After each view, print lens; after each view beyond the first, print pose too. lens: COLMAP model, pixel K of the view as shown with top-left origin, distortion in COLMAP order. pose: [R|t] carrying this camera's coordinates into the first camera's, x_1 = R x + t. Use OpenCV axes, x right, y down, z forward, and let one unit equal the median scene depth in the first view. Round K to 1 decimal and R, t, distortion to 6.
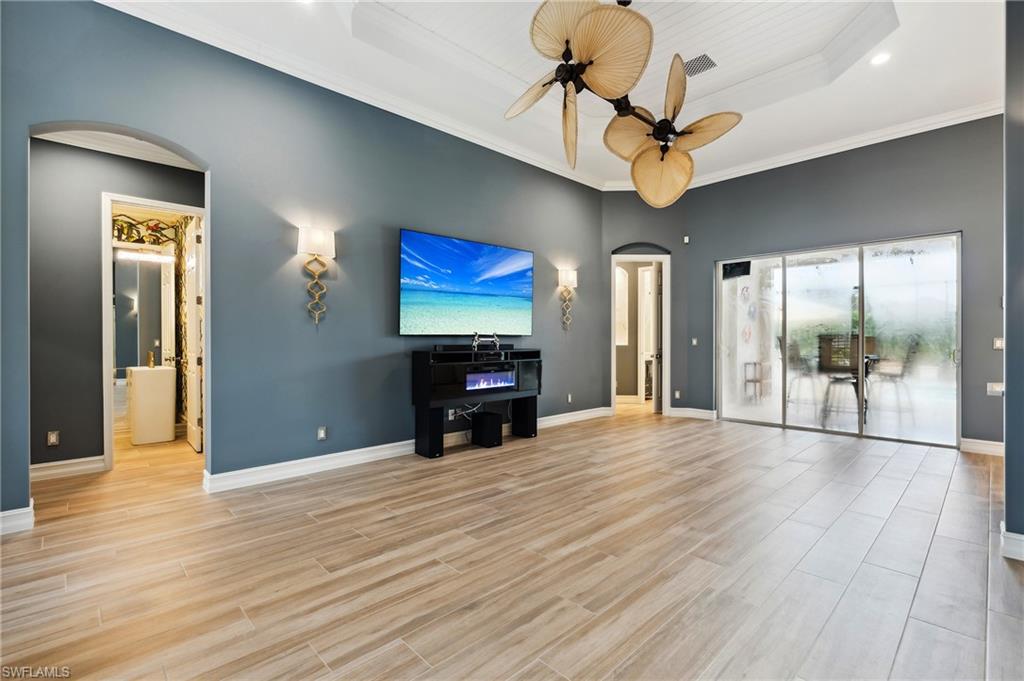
lens RADIAL K [[469.9, 0, 515.0], [0, 469.9, 342.3], [0, 0, 1]] dist [-0.007846, 0.002919]
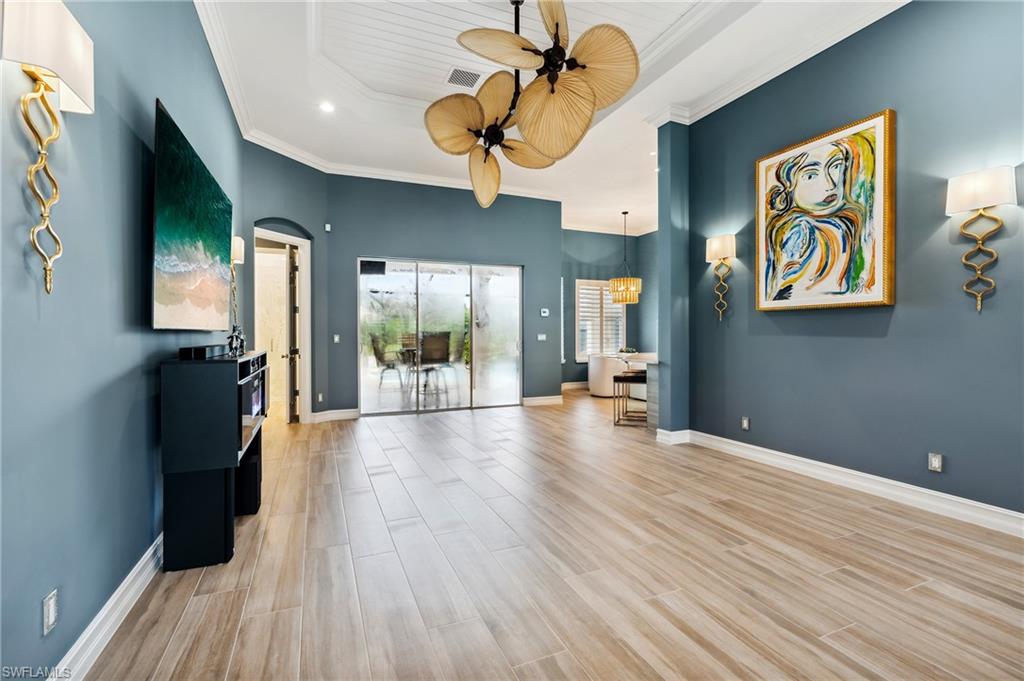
lens RADIAL K [[469.9, 0, 520.2], [0, 469.9, 336.8], [0, 0, 1]] dist [-0.007846, 0.002919]
pose [[0.341718, -0.005525, 0.939786, -0.518563], [0.012901, 0.999916, 0.001187, -0.001583], [-0.939714, 0.011718, 0.341761, 0.471005]]
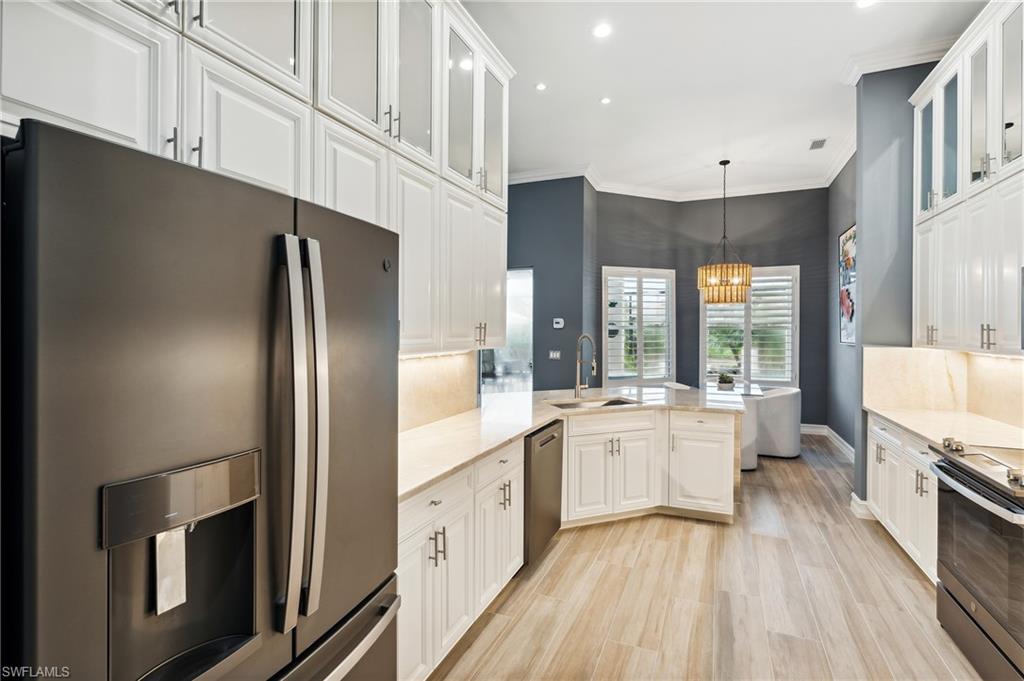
lens RADIAL K [[469.9, 0, 507.8], [0, 469.9, 331.5], [0, 0, 1]] dist [-0.007846, 0.002919]
pose [[0.922797, -0.001640, 0.385284, 0.384044], [0.004660, 0.999965, -0.006906, -0.050376], [-0.385259, 0.008168, 0.922772, -0.142465]]
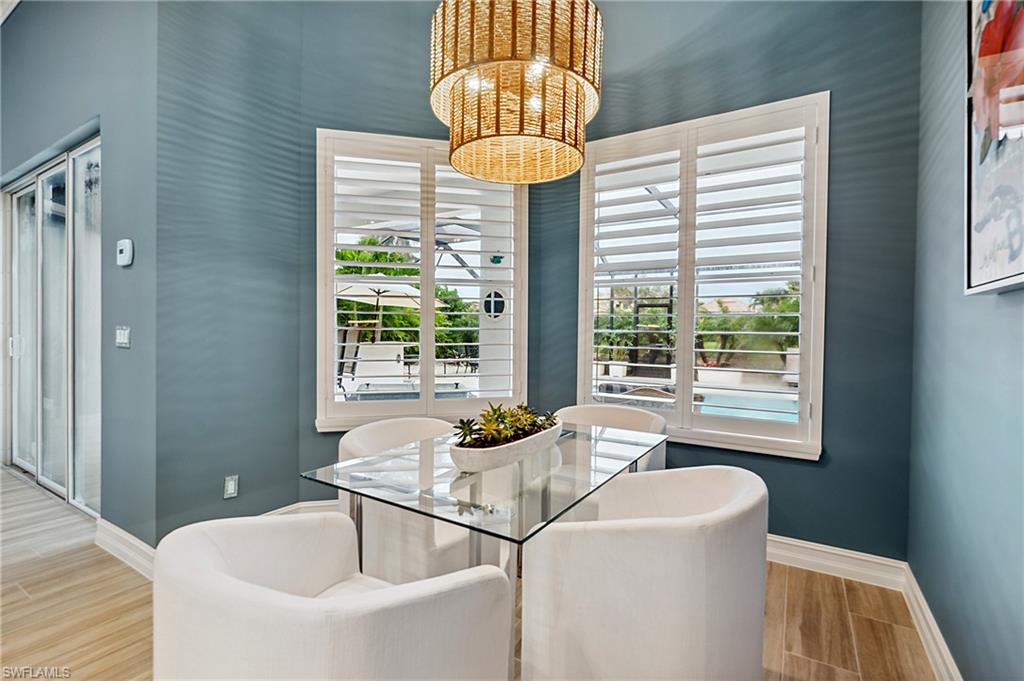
lens RADIAL K [[469.9, 0, 507.4], [0, 469.9, 337.0], [0, 0, 1]] dist [-0.007846, 0.002919]
pose [[0.965417, 0.004714, 0.260668, 1.212892], [-0.006240, 0.999968, 0.005028, -0.002035], [-0.260636, -0.006481, 0.965415, 0.384917]]
